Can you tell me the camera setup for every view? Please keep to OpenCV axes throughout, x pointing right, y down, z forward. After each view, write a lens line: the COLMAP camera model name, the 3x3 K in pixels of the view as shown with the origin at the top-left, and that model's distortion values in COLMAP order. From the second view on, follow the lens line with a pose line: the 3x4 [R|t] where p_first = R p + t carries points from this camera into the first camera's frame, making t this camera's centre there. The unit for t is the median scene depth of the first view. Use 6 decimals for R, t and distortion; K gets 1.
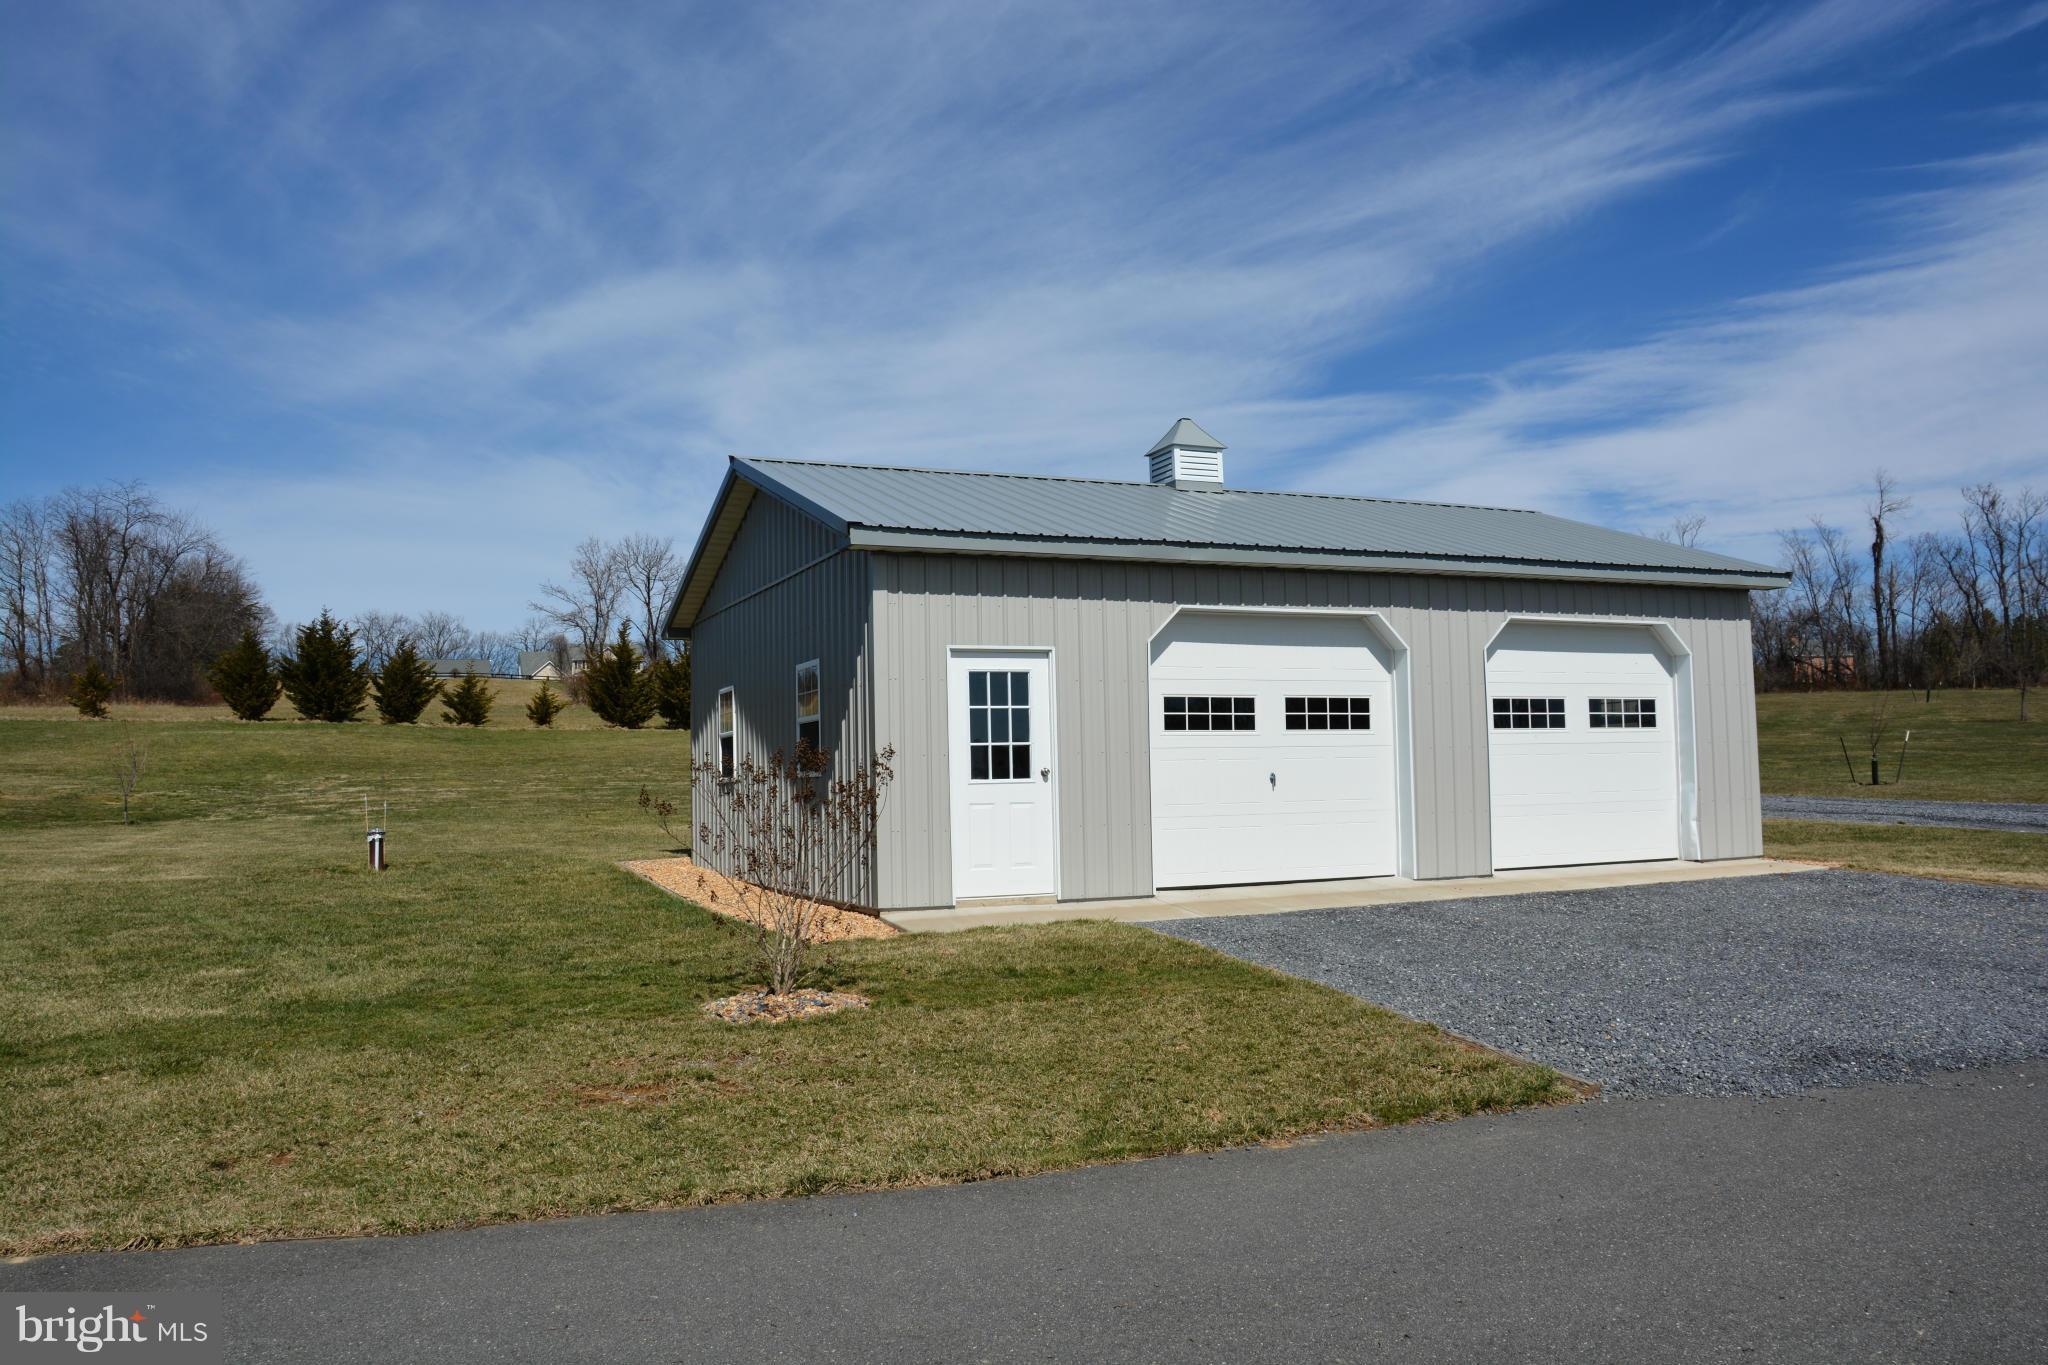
lens RADIAL K [[1590.2, 0, 1033.9], [0, 1590.2, 699.2], [0, 0, 1]] dist [-0.160008, 0.108281]
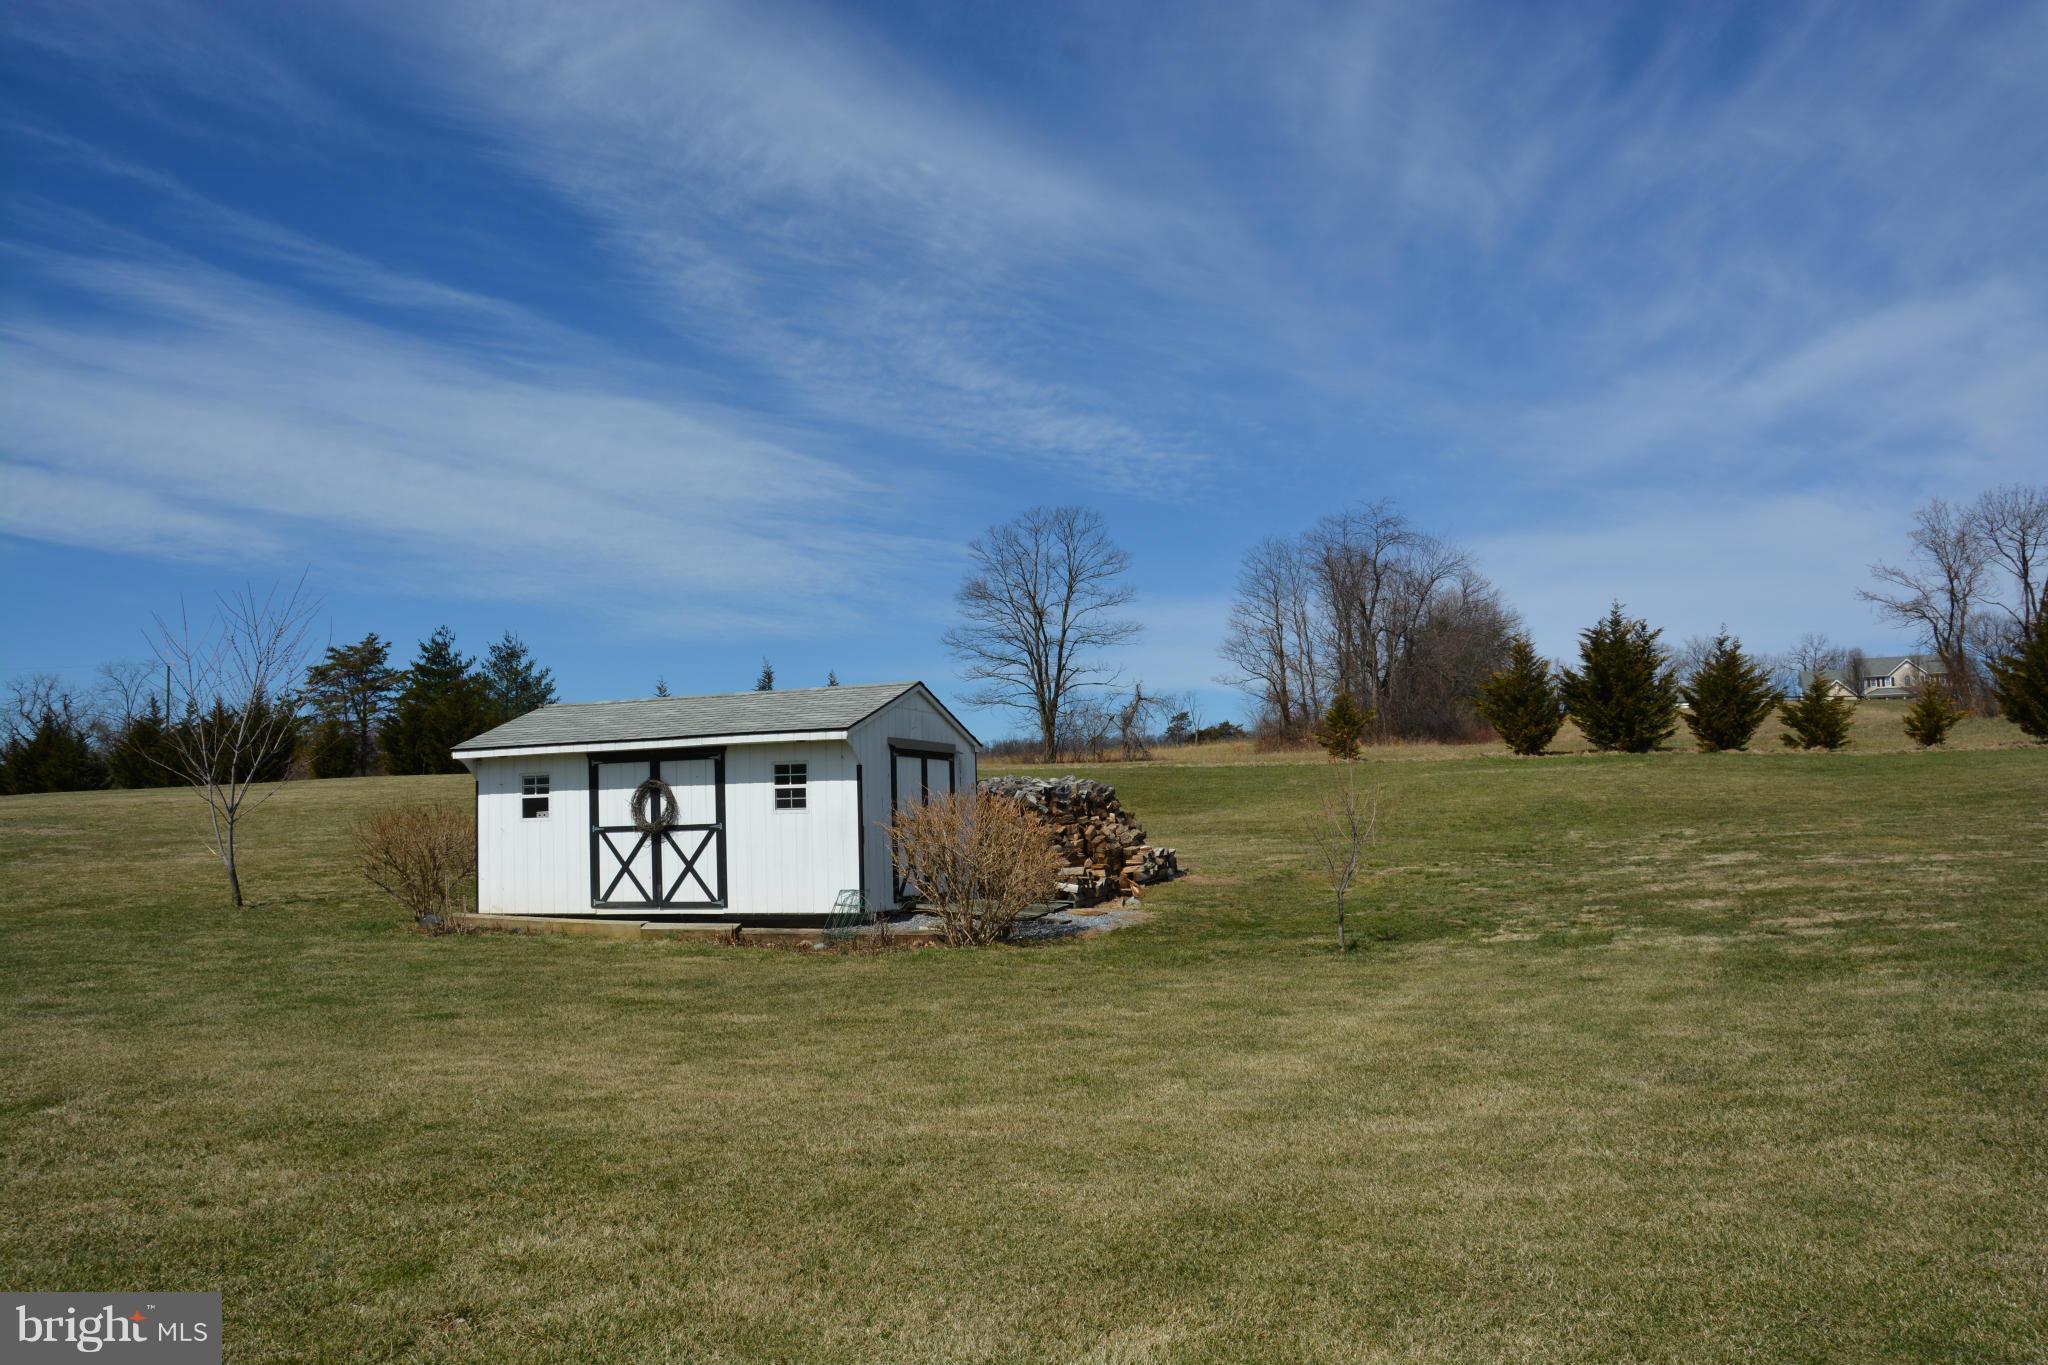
lens RADIAL K [[1590.2, 0, 1026.9], [0, 1590.2, 698.7], [0, 0, 1]] dist [-0.160008, 0.108281]
pose [[0.716708, -0.059991, -0.694788, -0.134960], [0.043263, 0.998199, -0.041561, 0.006950], [0.696030, -0.000272, 0.718012, 0.245263]]
